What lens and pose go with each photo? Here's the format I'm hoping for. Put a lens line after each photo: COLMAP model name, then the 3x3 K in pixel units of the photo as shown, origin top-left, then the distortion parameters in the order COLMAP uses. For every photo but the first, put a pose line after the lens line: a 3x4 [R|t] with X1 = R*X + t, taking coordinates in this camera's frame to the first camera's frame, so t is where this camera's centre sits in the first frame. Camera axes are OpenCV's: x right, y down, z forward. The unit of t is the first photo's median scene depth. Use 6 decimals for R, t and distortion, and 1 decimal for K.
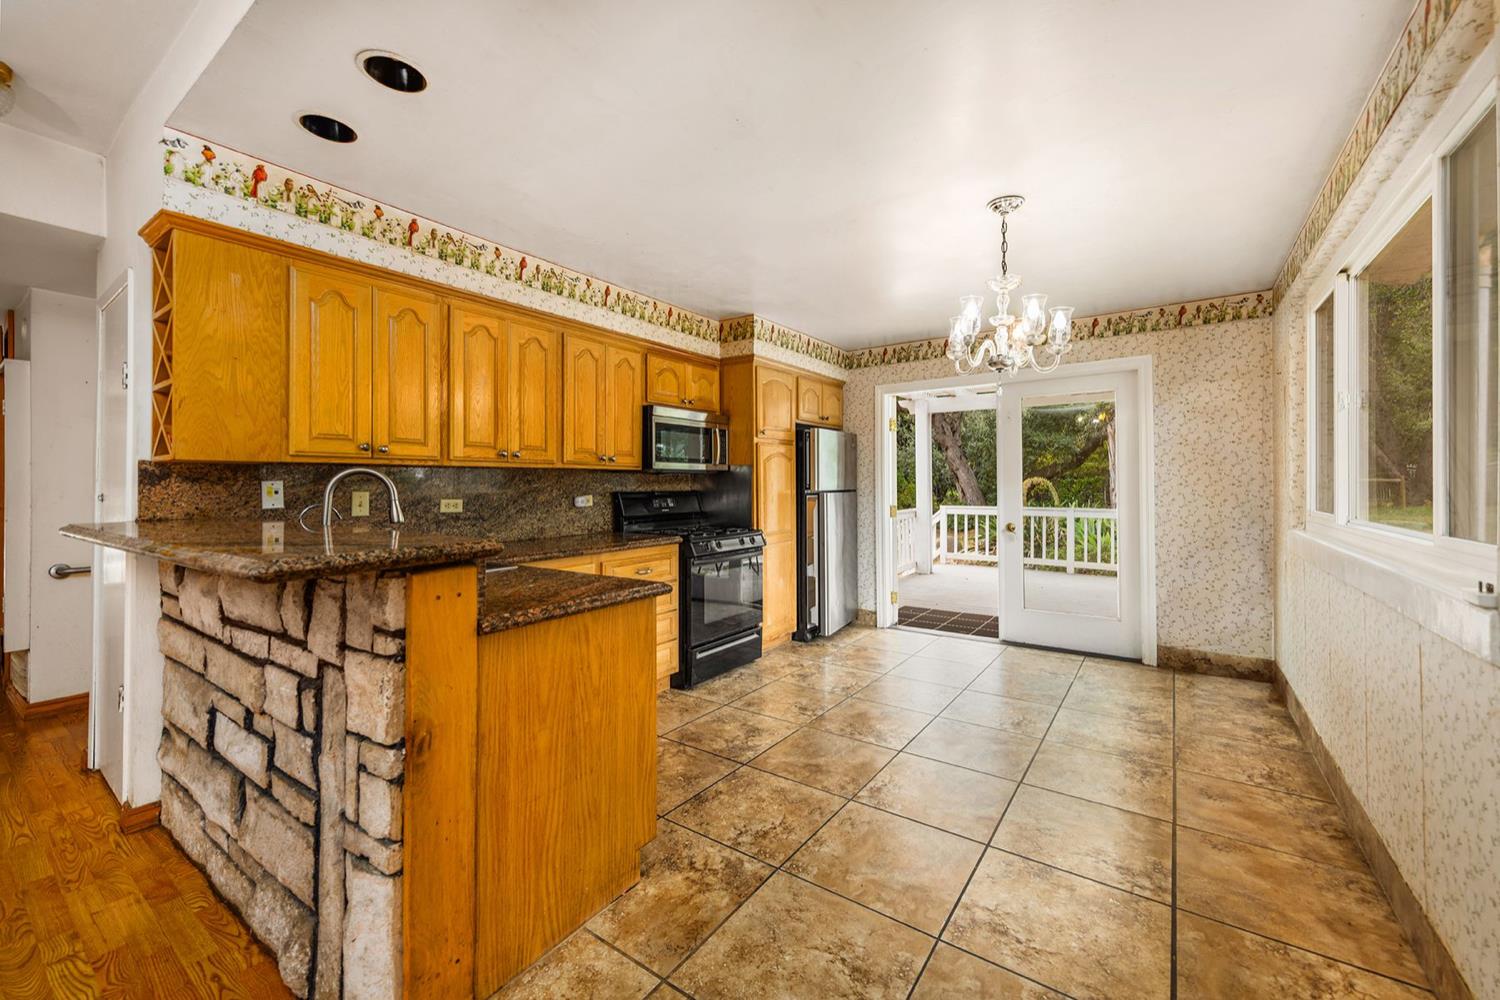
lens RADIAL K [[620.7, 0, 752.7], [0, 620.7, 487.7], [0, 0, 1]] dist [-0.000418, -0.000033]
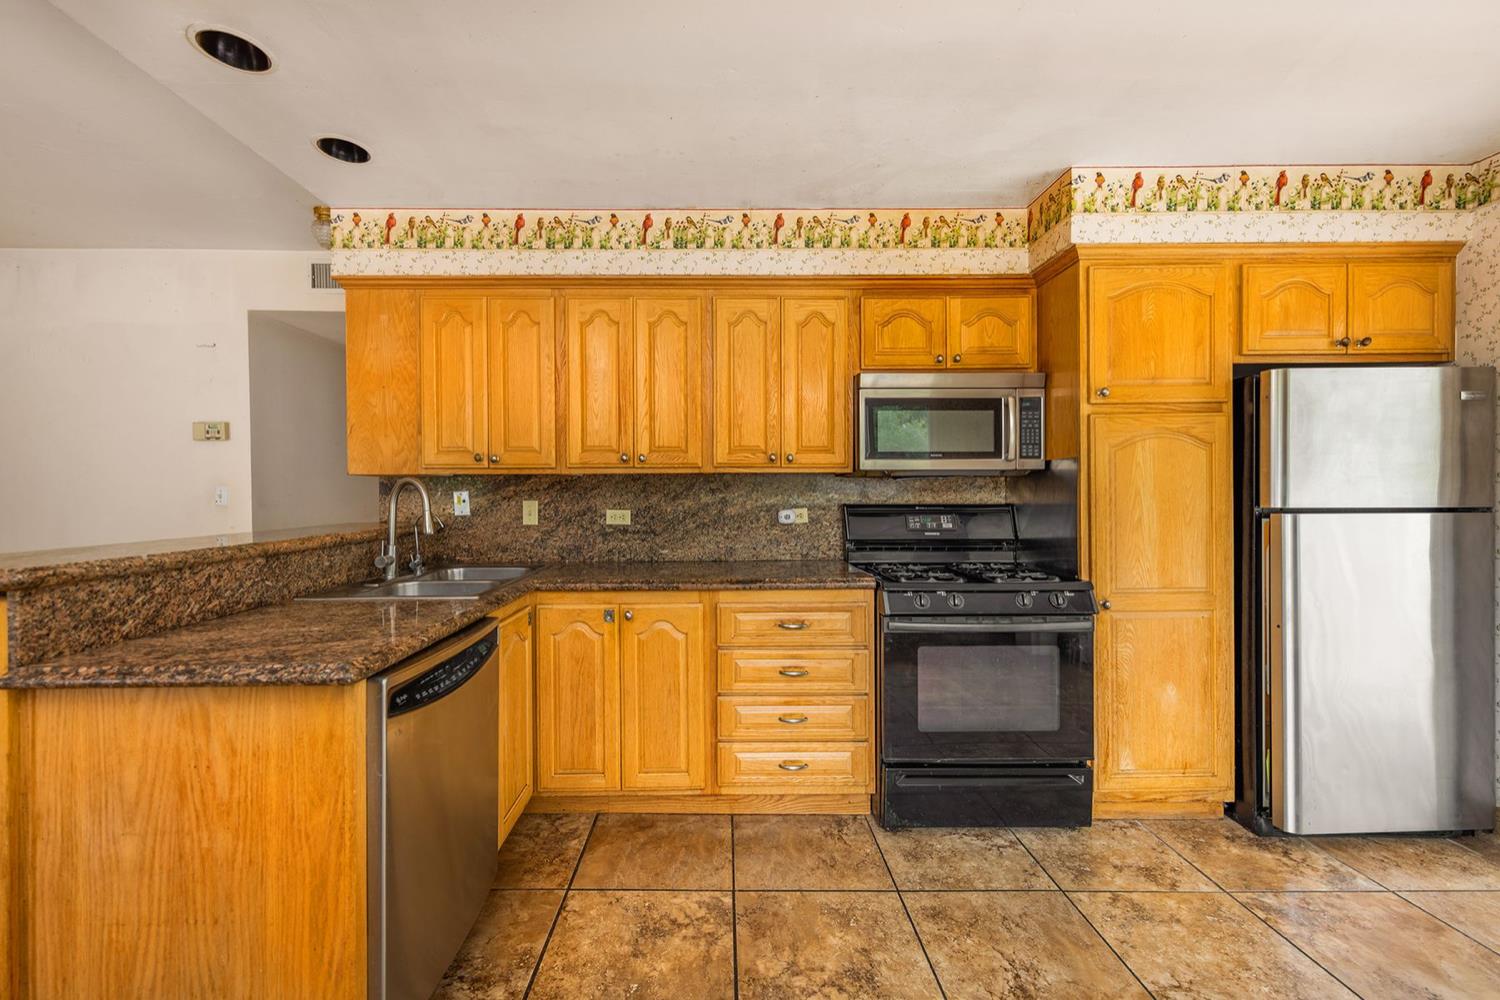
lens RADIAL K [[604.8, 0, 752.5], [0, 604.8, 501.0], [0, 0, 1]] dist [0.003592, 0.000459]
pose [[0.570953, 0.012608, -0.820886, 0.350935], [-0.002883, 0.999907, 0.013352, -0.007201], [0.820978, -0.005257, 0.570936, 0.633246]]
